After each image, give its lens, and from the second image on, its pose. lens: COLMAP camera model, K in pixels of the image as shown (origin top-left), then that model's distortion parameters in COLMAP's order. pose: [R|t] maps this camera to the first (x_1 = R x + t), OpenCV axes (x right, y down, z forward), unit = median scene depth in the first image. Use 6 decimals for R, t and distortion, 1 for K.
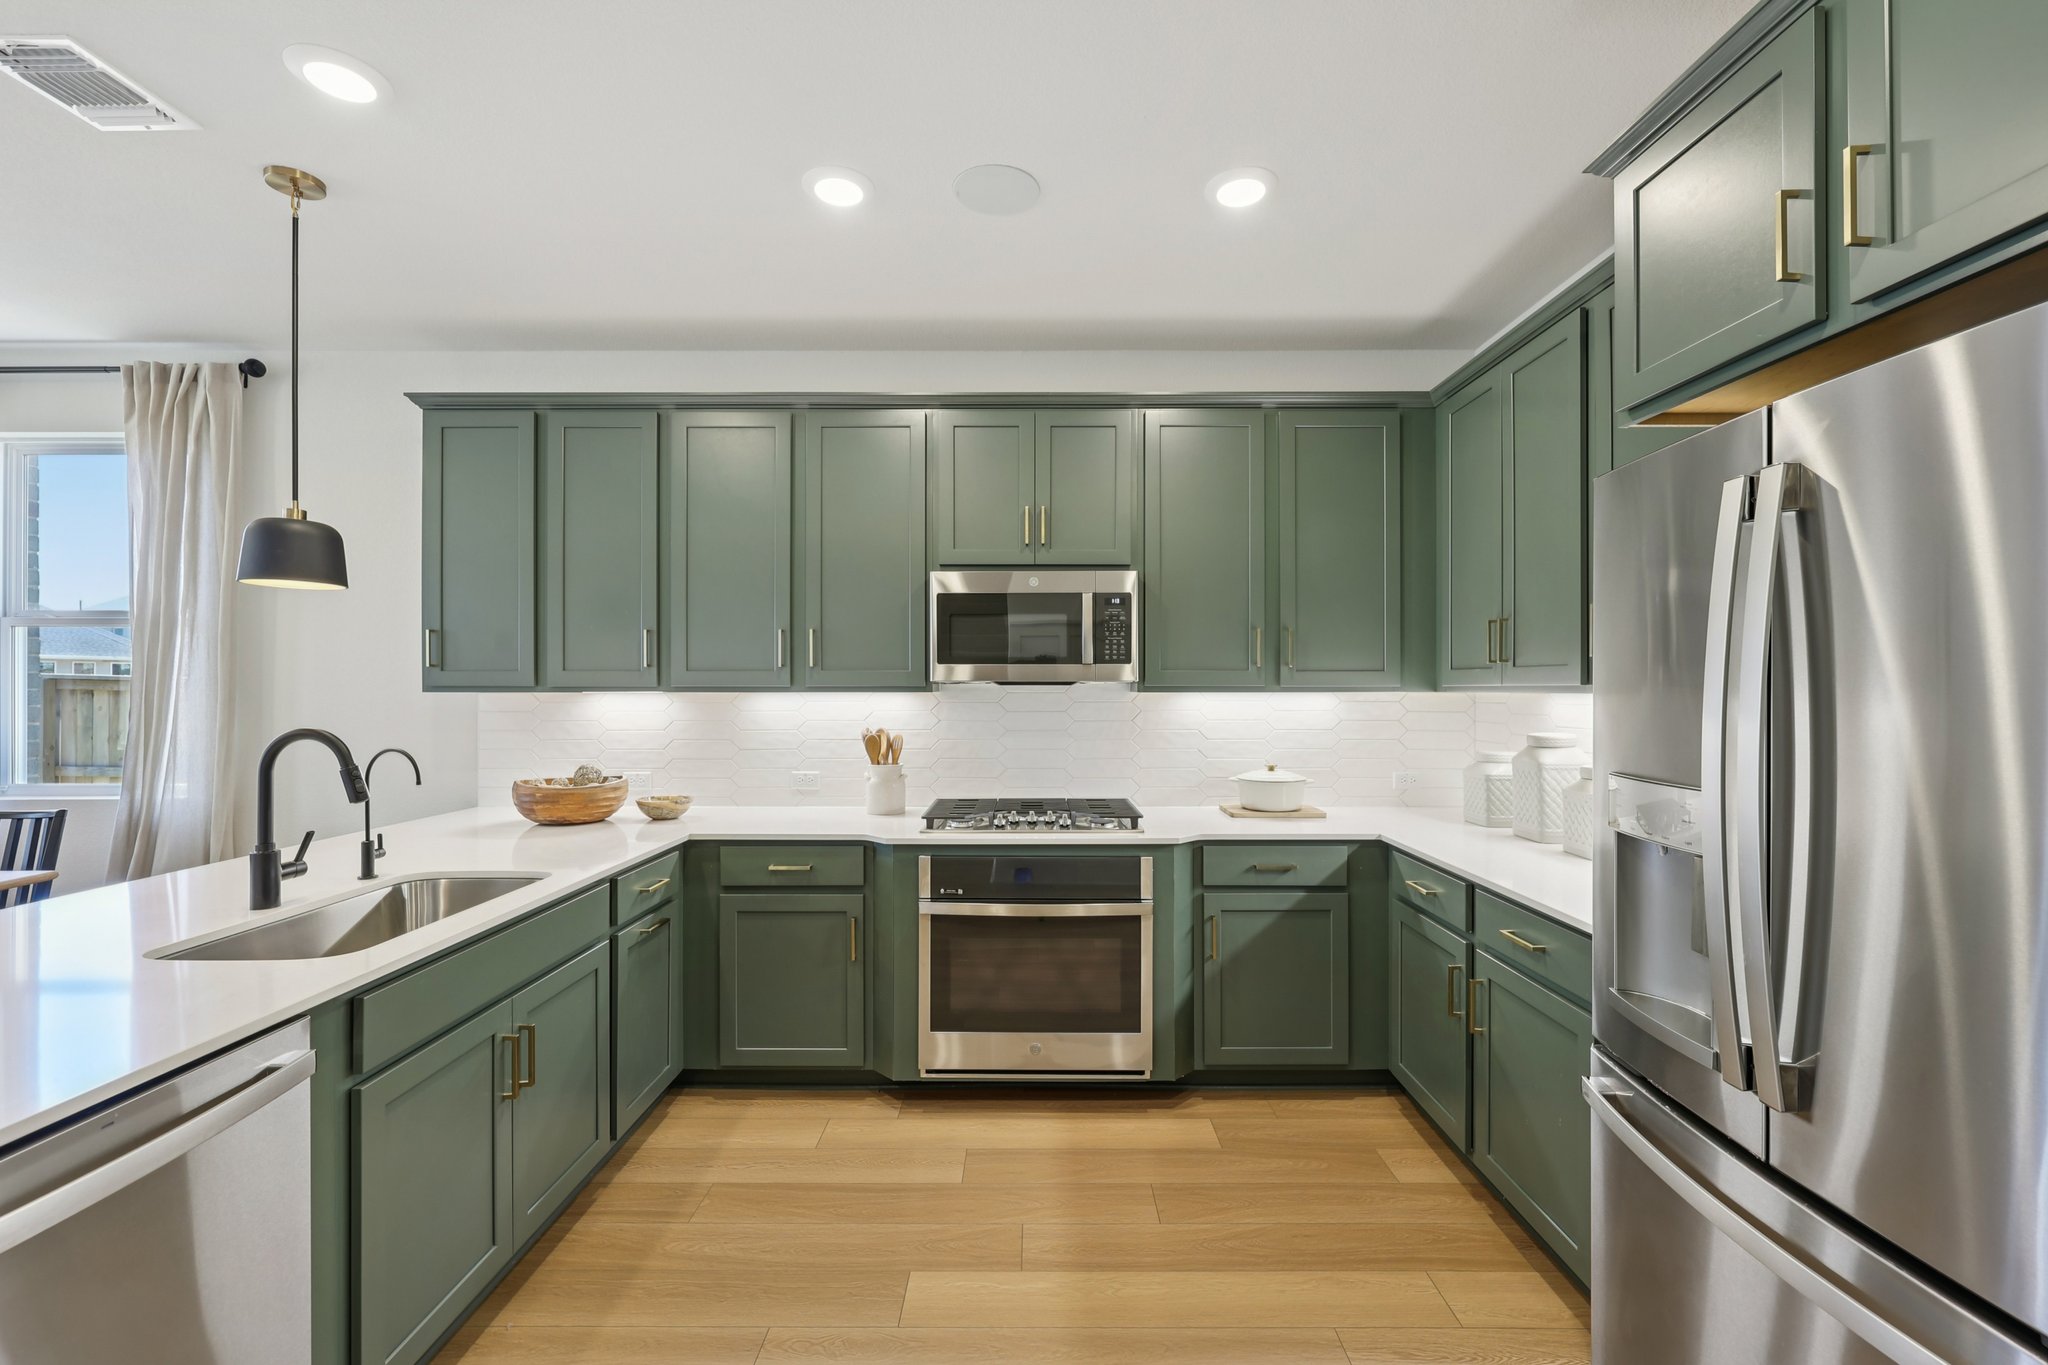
lens RADIAL K [[862.6, 0, 1032.6], [0, 862.6, 685.5], [0, 0, 1]] dist [-0.001764, 0.000505]
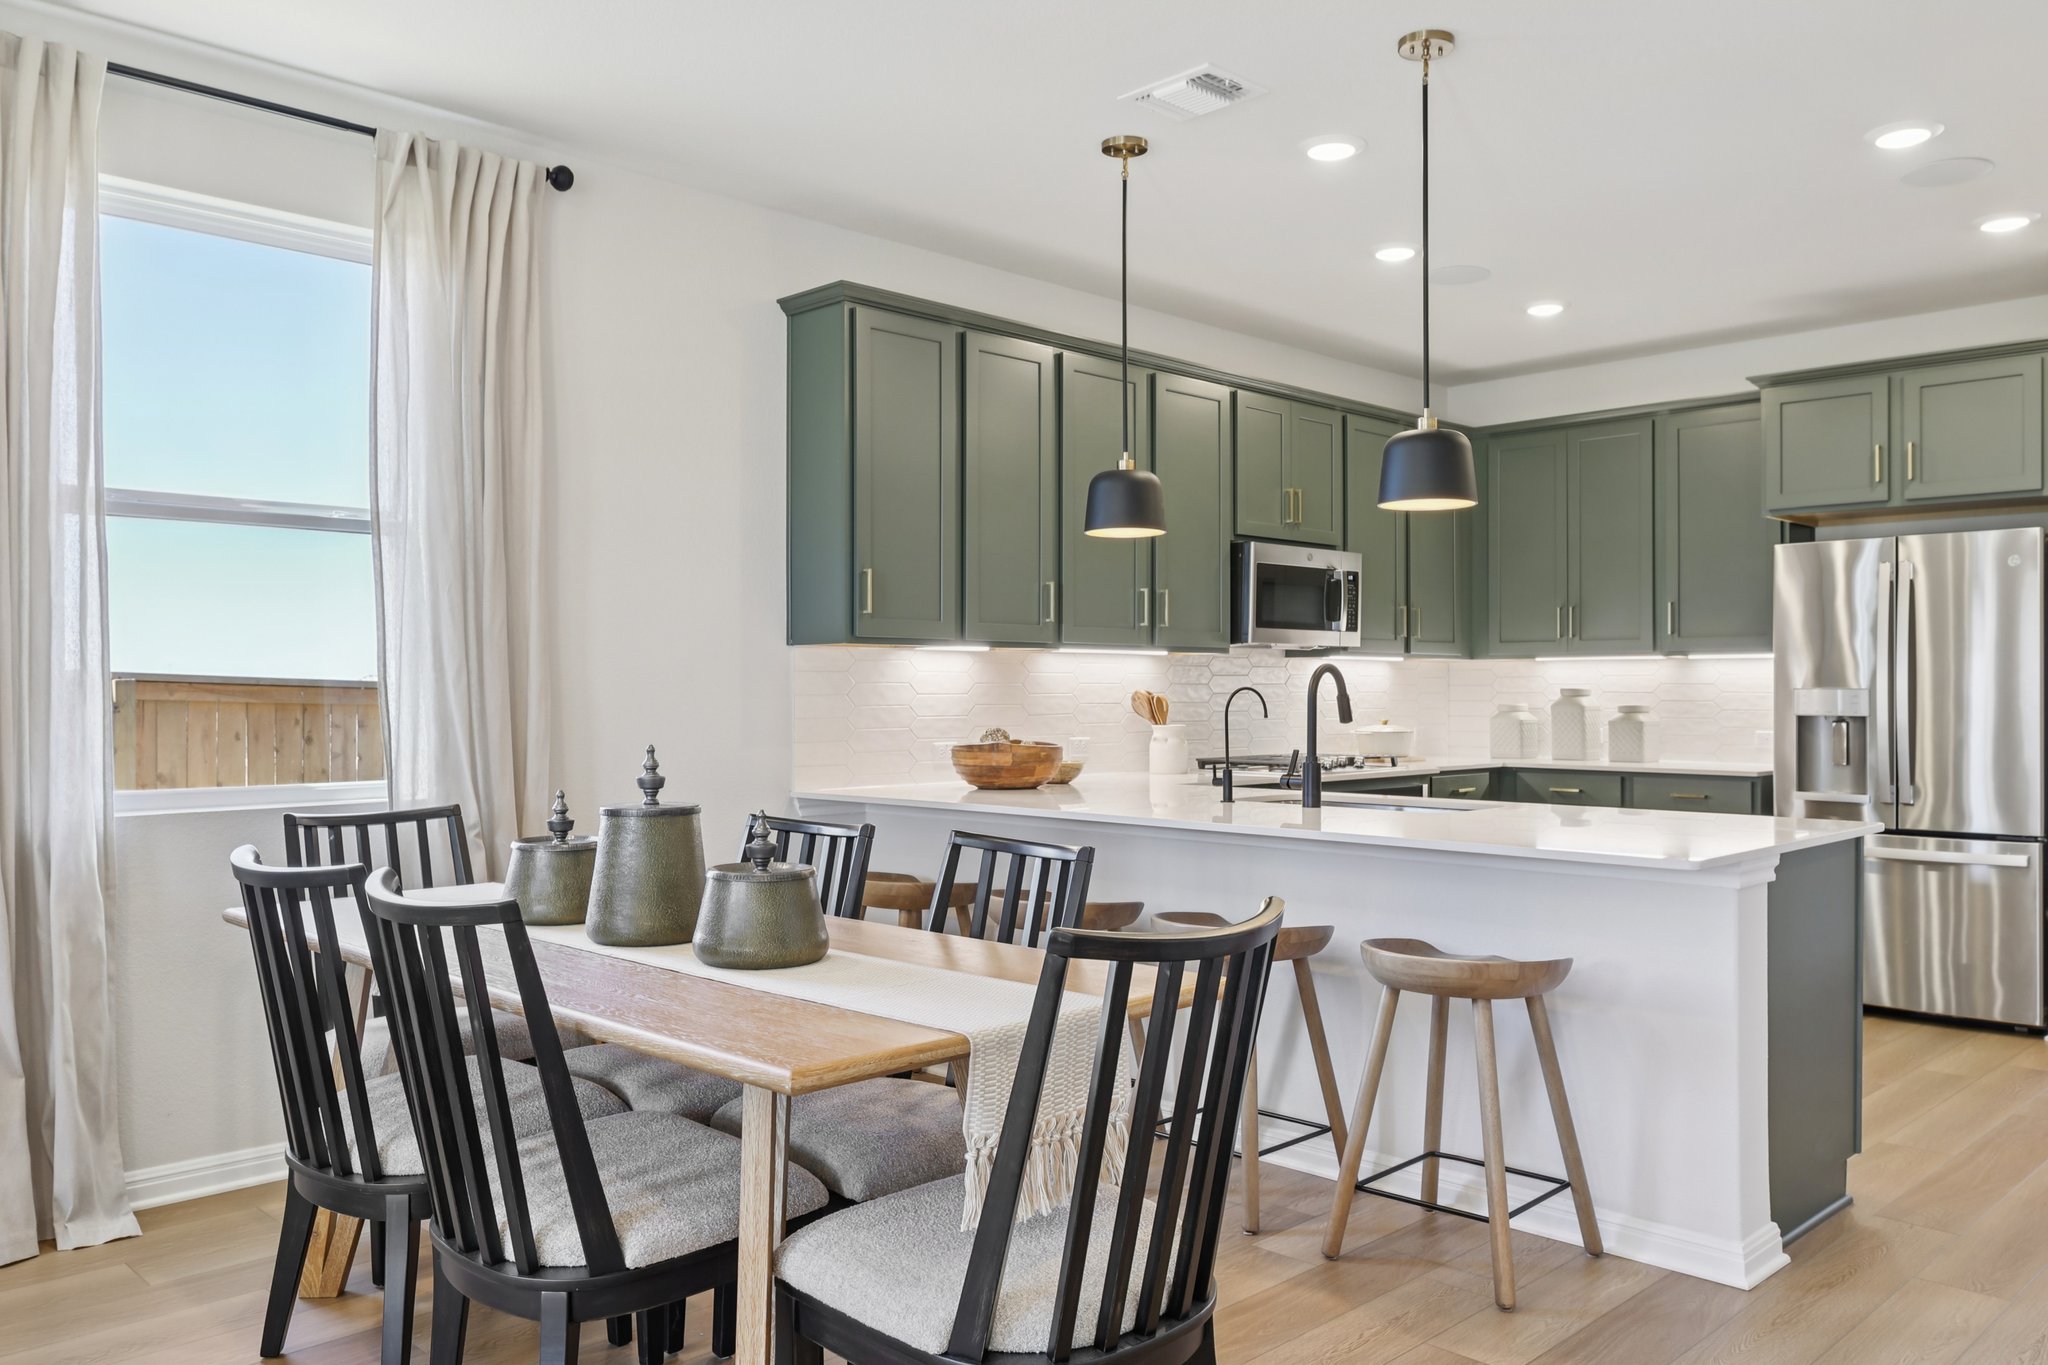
lens RADIAL K [[1537.8, 0, 1018.4], [0, 1537.8, 698.0], [0, 0, 1]] dist [-0.020586, 0.000814]
pose [[0.715724, -0.002686, 0.698379, -1.832499], [-0.001560, 0.999984, 0.005446, 0.059800], [-0.698382, -0.004987, 0.715708, -0.192712]]
